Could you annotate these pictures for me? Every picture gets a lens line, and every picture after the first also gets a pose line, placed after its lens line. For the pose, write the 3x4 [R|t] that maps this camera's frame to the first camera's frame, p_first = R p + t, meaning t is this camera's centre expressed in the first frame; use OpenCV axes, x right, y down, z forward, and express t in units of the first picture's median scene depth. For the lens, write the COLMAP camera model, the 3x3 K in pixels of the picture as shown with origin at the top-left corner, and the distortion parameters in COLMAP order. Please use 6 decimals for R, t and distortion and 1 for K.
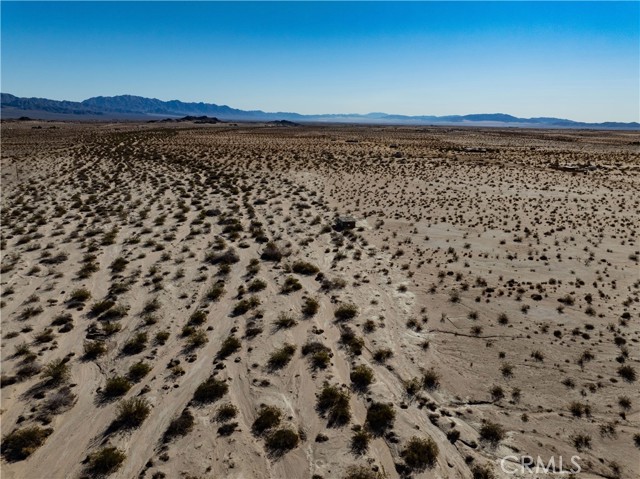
lens RADIAL K [[453.4, 0, 321.1], [0, 453.4, 237.6], [0, 0, 1]] dist [-0.043161, 0.007721]
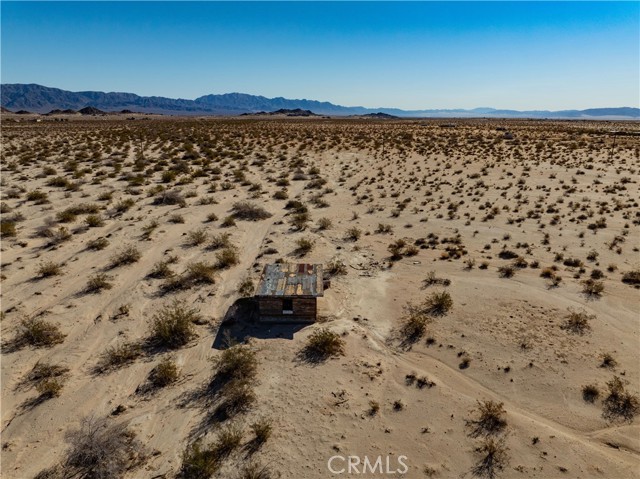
lens RADIAL K [[453.4, 0, 321.1], [0, 453.4, 237.6], [0, 0, 1]] dist [-0.043161, 0.007721]
pose [[0.976570, 0.045187, -0.210403, 0.050940], [-0.043588, 0.998975, 0.012230, -0.027878], [0.210740, -0.002772, 0.977538, 0.317815]]
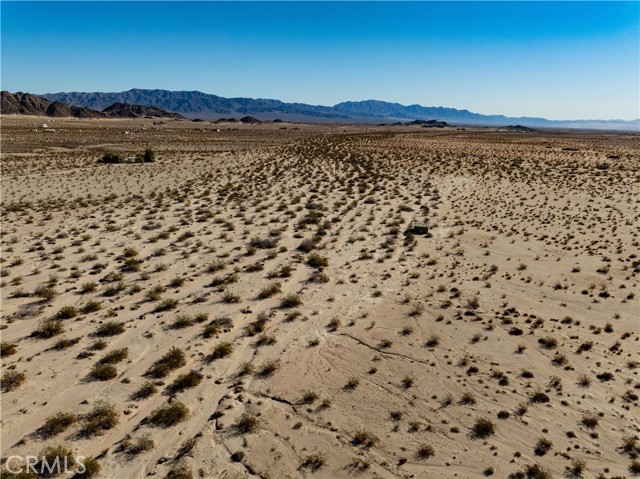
lens RADIAL K [[453.4, 0, 321.1], [0, 453.4, 237.6], [0, 0, 1]] dist [-0.043161, 0.007721]
pose [[0.876476, 0.119894, -0.466278, 0.132299], [-0.124024, 0.992036, 0.021951, -0.003047], [0.465196, 0.038590, 0.884366, 0.023686]]
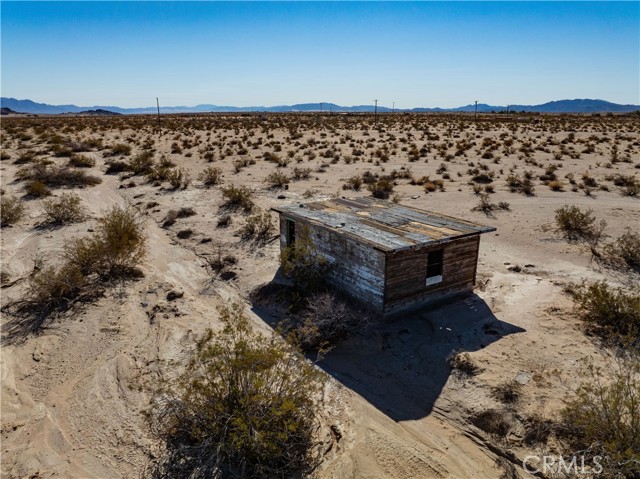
lens RADIAL K [[453.4, 0, 321.1], [0, 453.4, 237.6], [0, 0, 1]] dist [-0.043161, 0.007721]
pose [[0.935594, -0.110632, 0.335299, 0.002007], [0.104861, 0.993859, 0.035326, -0.017278], [-0.337148, 0.002109, 0.941449, 0.373335]]
